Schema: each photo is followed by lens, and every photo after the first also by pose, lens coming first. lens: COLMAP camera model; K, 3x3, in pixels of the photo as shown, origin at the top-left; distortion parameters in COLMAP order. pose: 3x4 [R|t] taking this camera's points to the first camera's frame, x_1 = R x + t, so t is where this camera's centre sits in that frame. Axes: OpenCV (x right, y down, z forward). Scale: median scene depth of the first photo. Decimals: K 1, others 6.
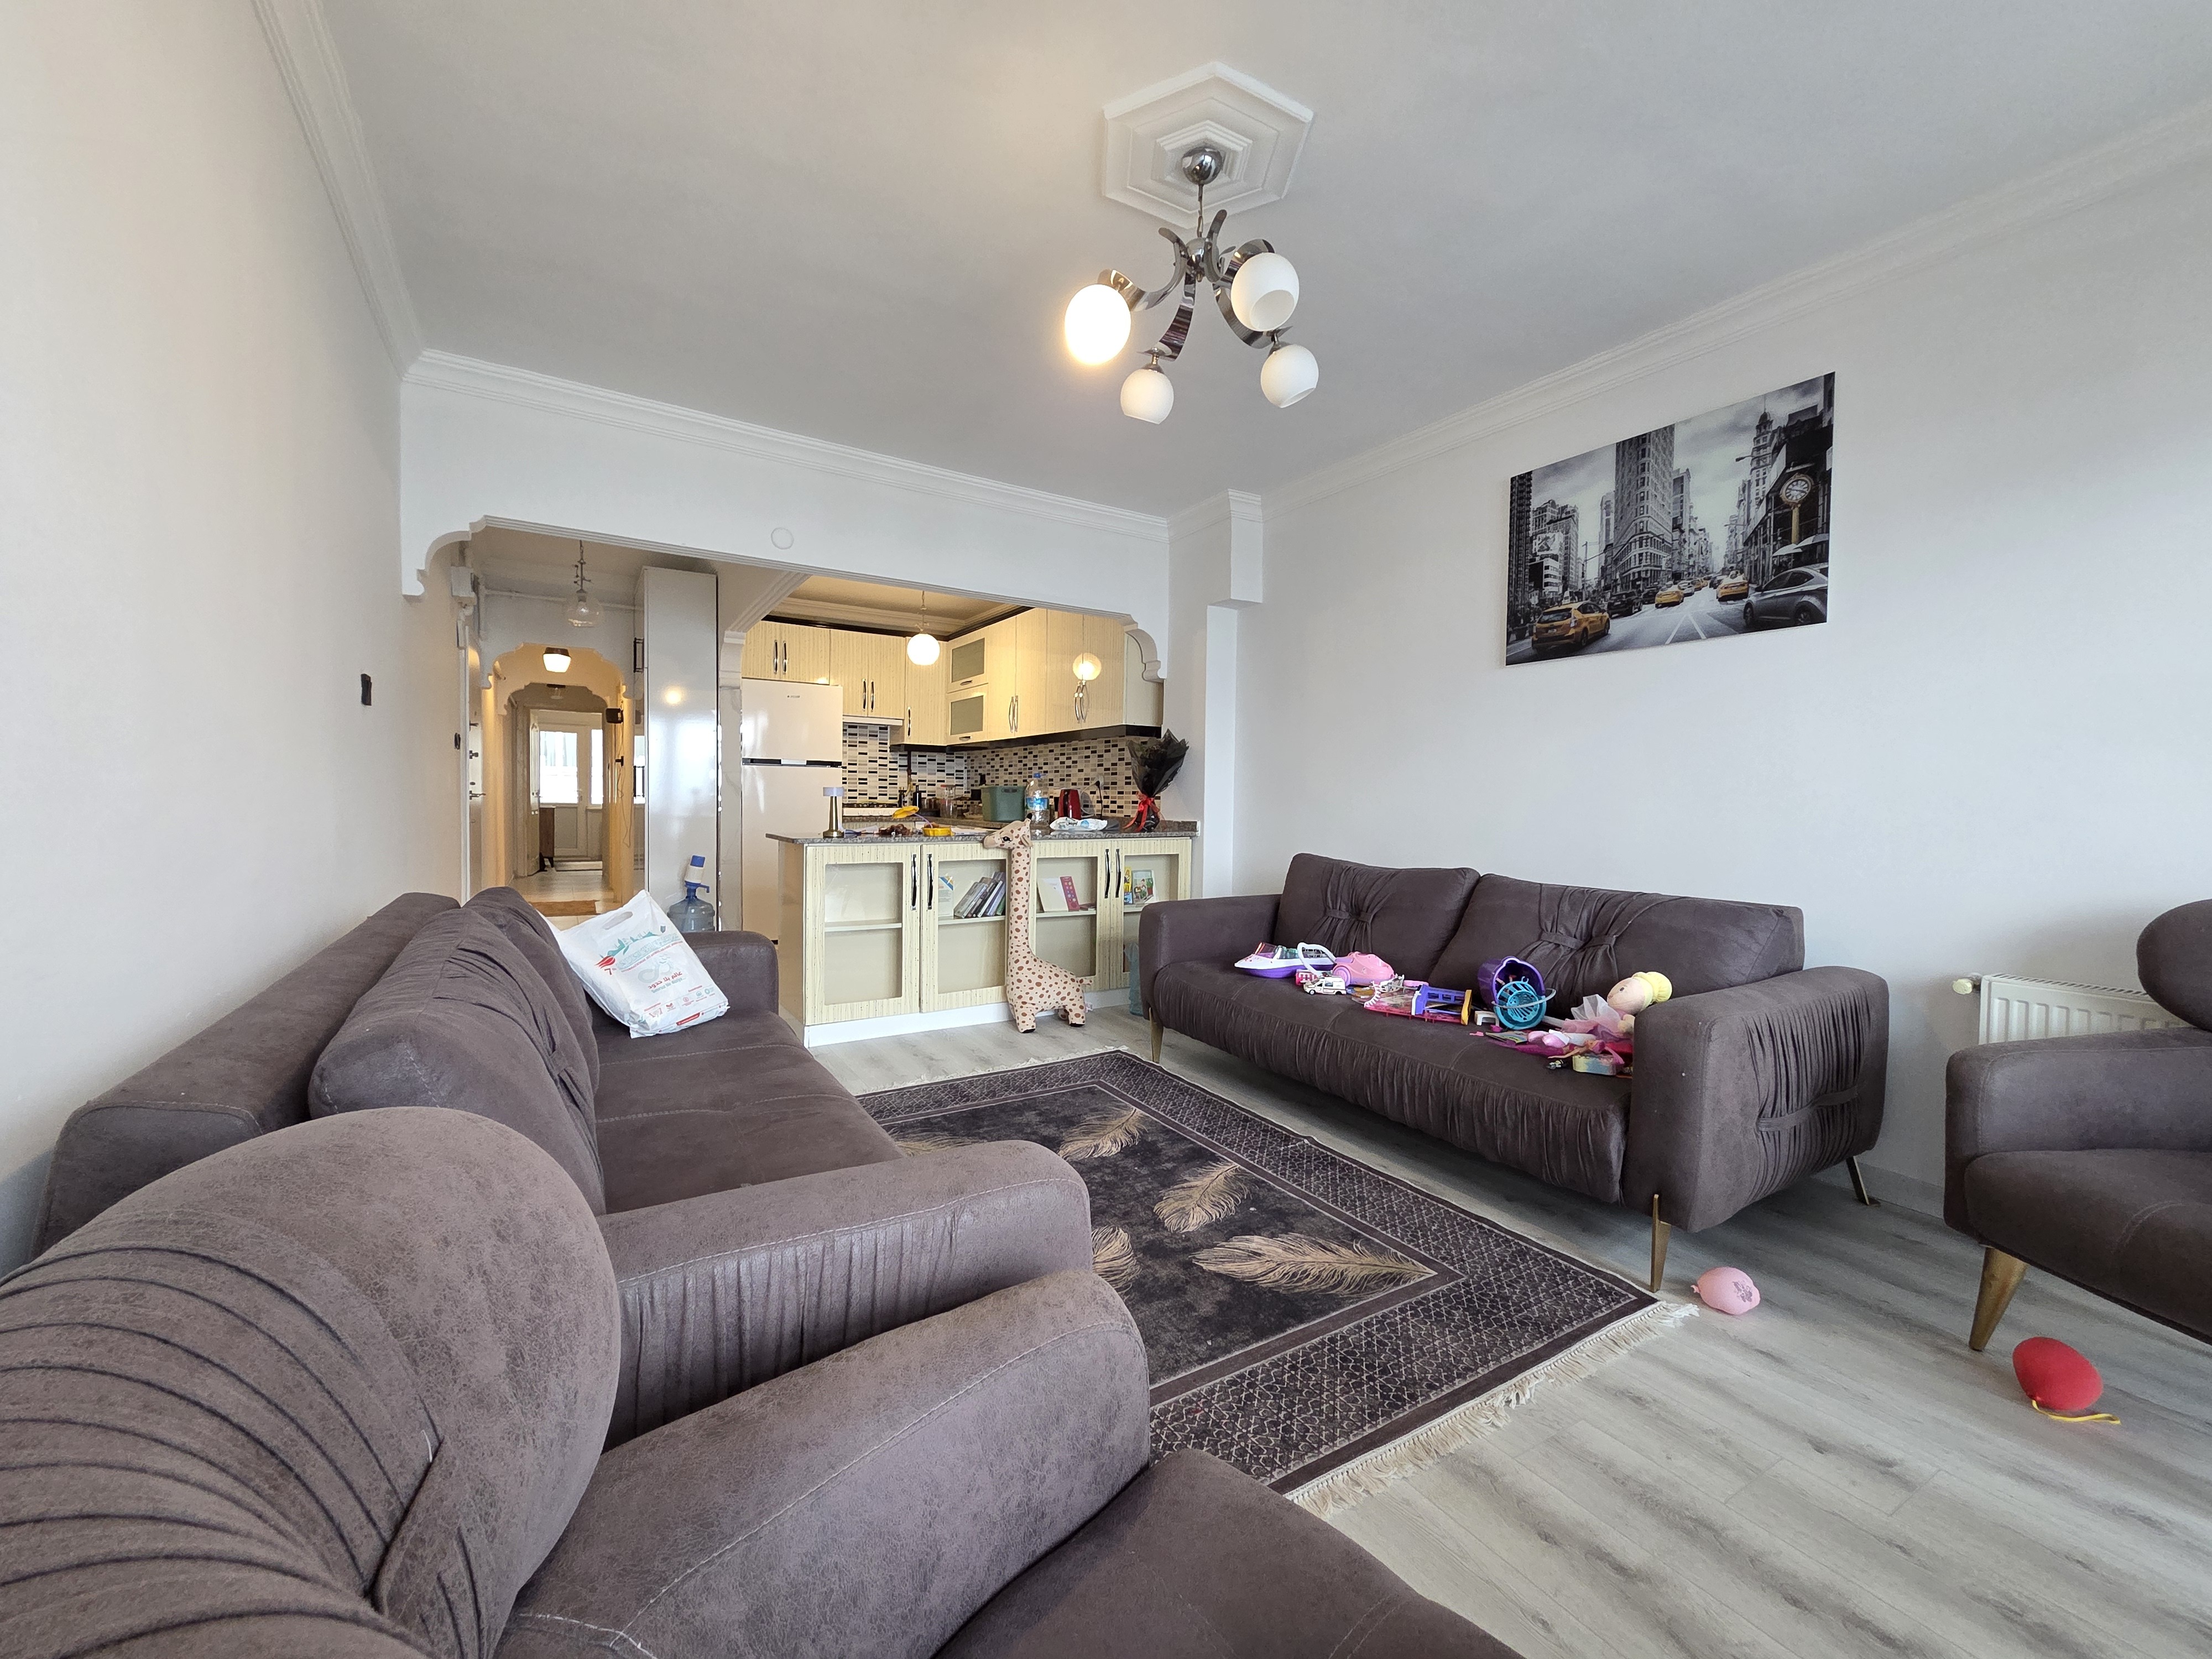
lens RADIAL K [[902.5, 0, 1099.0], [0, 902.5, 827.1], [0, 0, 1]] dist [-0.001532, 0.000632]
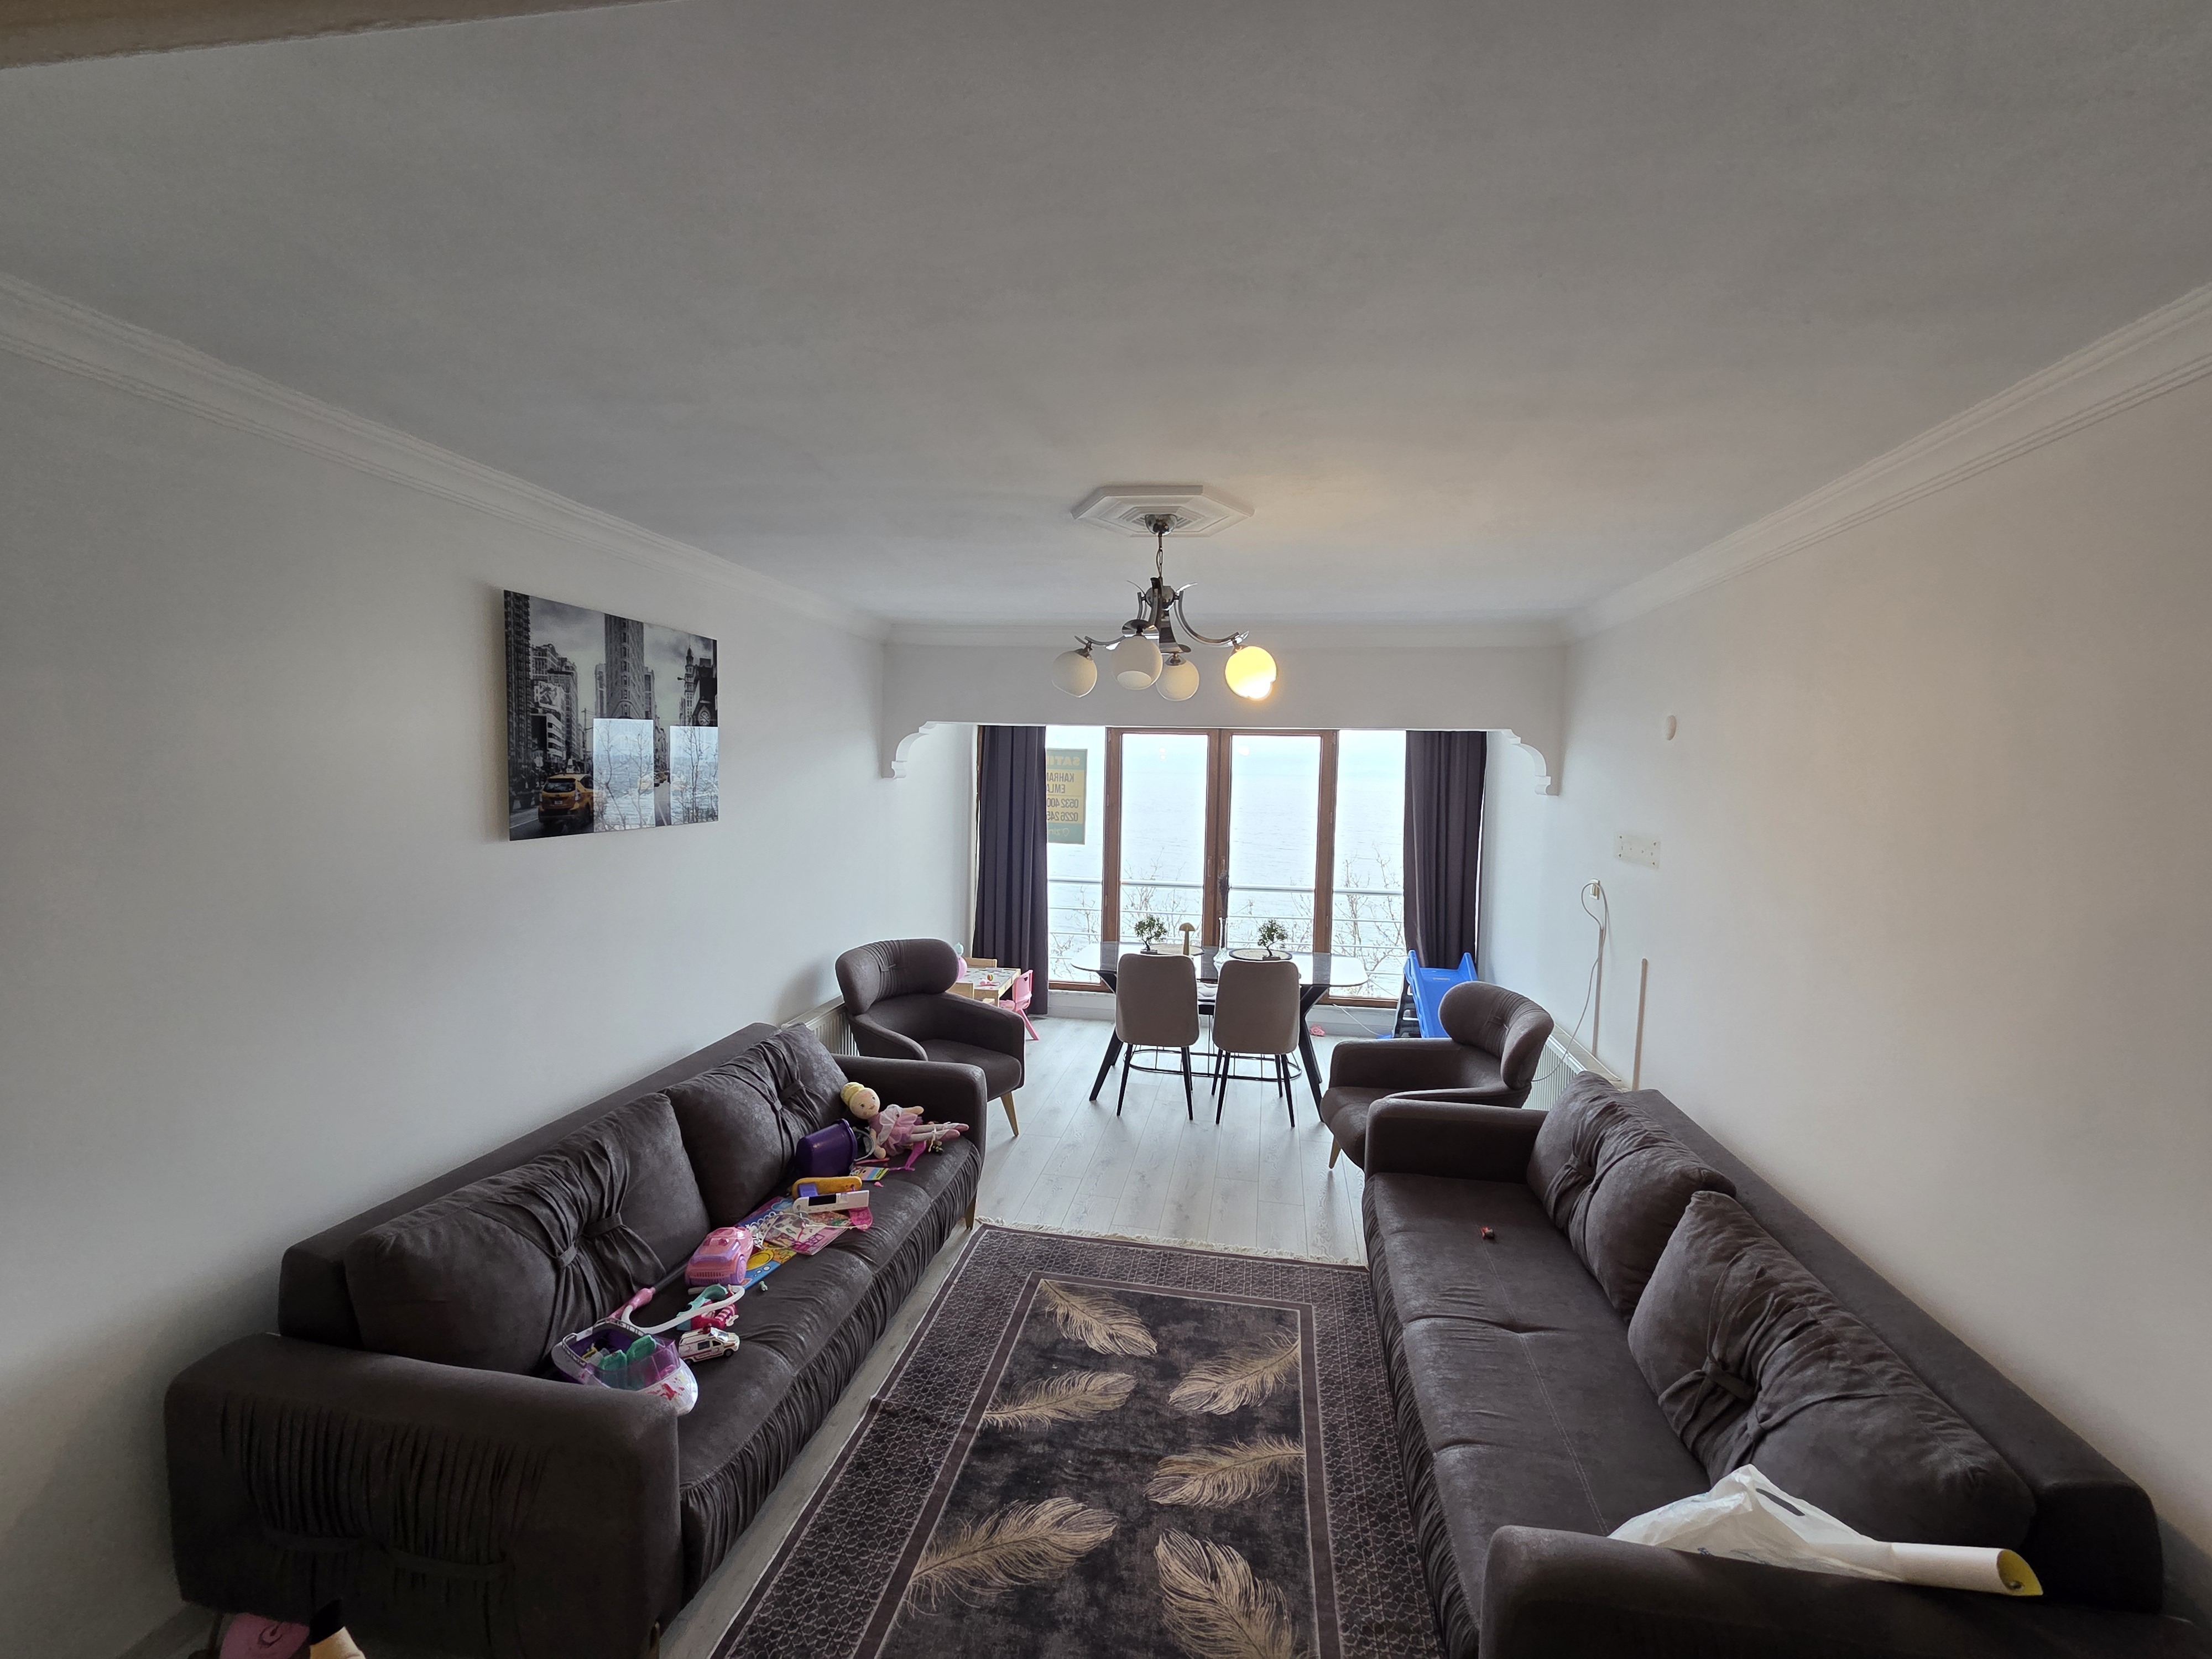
lens RADIAL K [[902.5, 0, 1099.0], [0, 902.5, 827.1], [0, 0, 1]] dist [-0.001532, 0.000632]
pose [[-0.748540, -0.071078, 0.659269, -0.462155], [-0.007932, 0.995127, 0.098282, -0.301854], [-0.663042, 0.068339, -0.745457, 1.389143]]
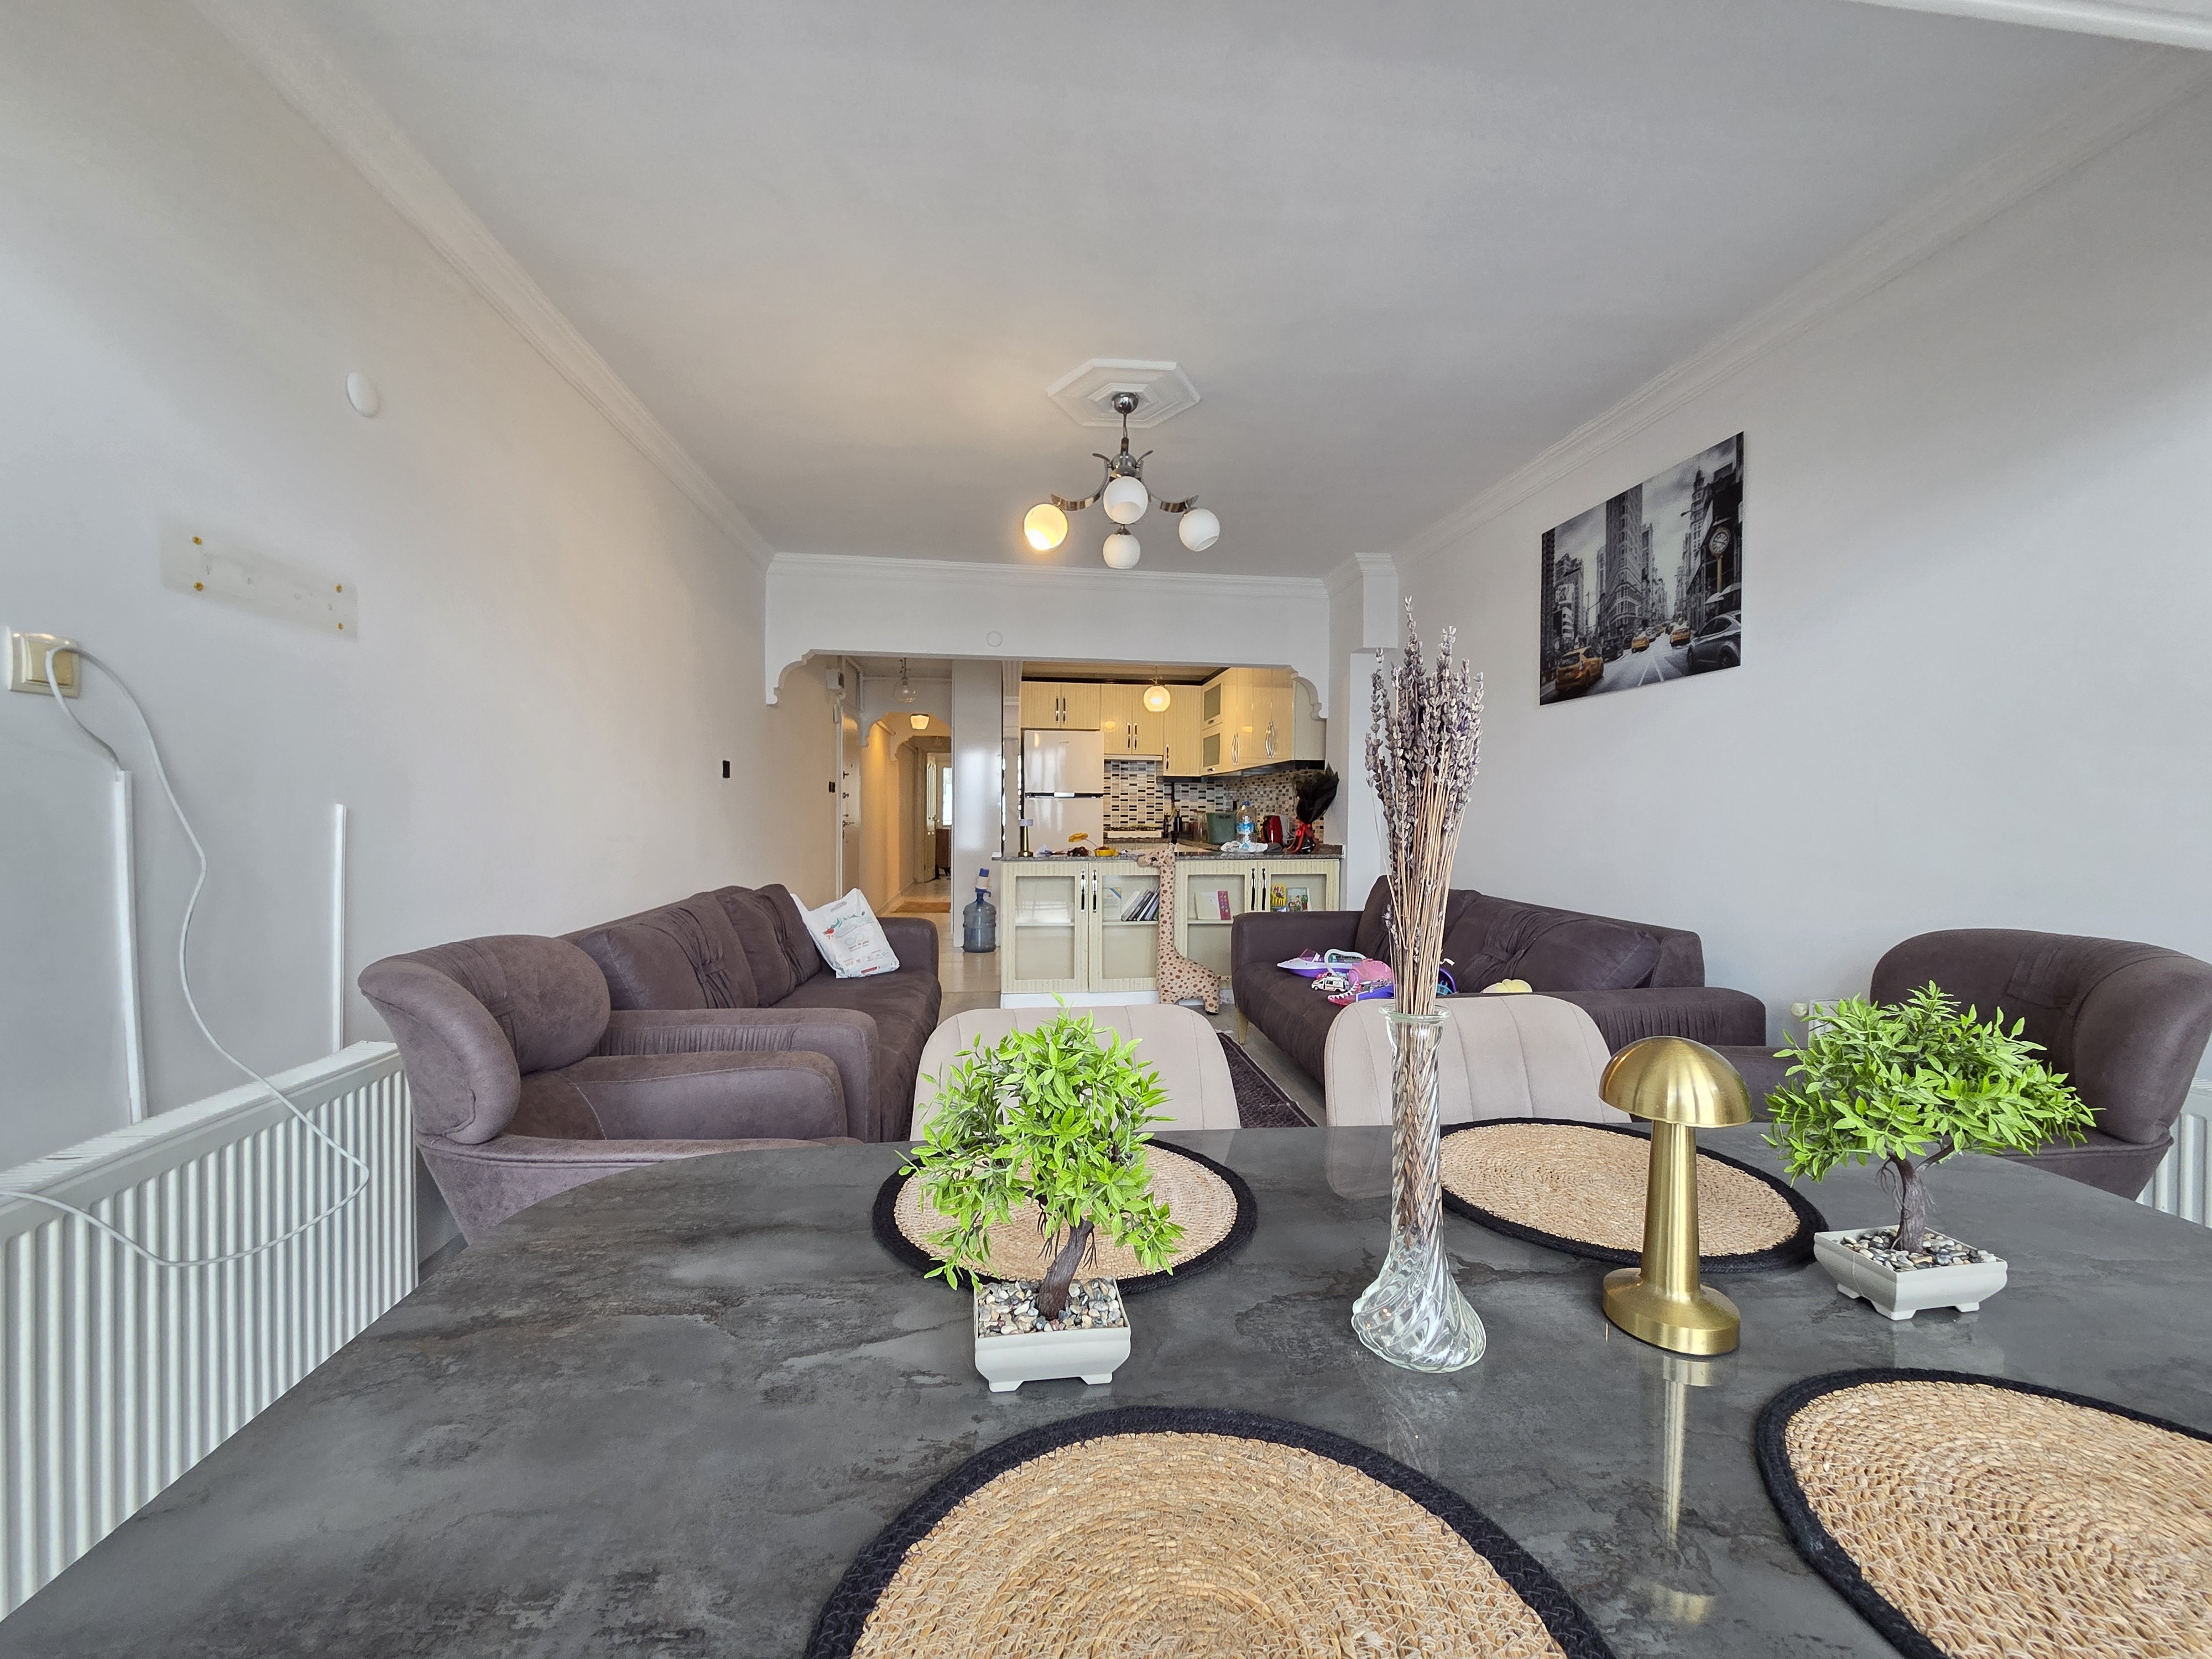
lens RADIAL K [[902.5, 0, 1099.0], [0, 902.5, 827.1], [0, 0, 1]] dist [-0.001532, 0.000632]
pose [[0.908278, -0.002169, -0.418362, 0.476086], [-0.005792, 0.999826, -0.017759, -0.011505], [0.418327, 0.018553, 0.908107, -0.233363]]
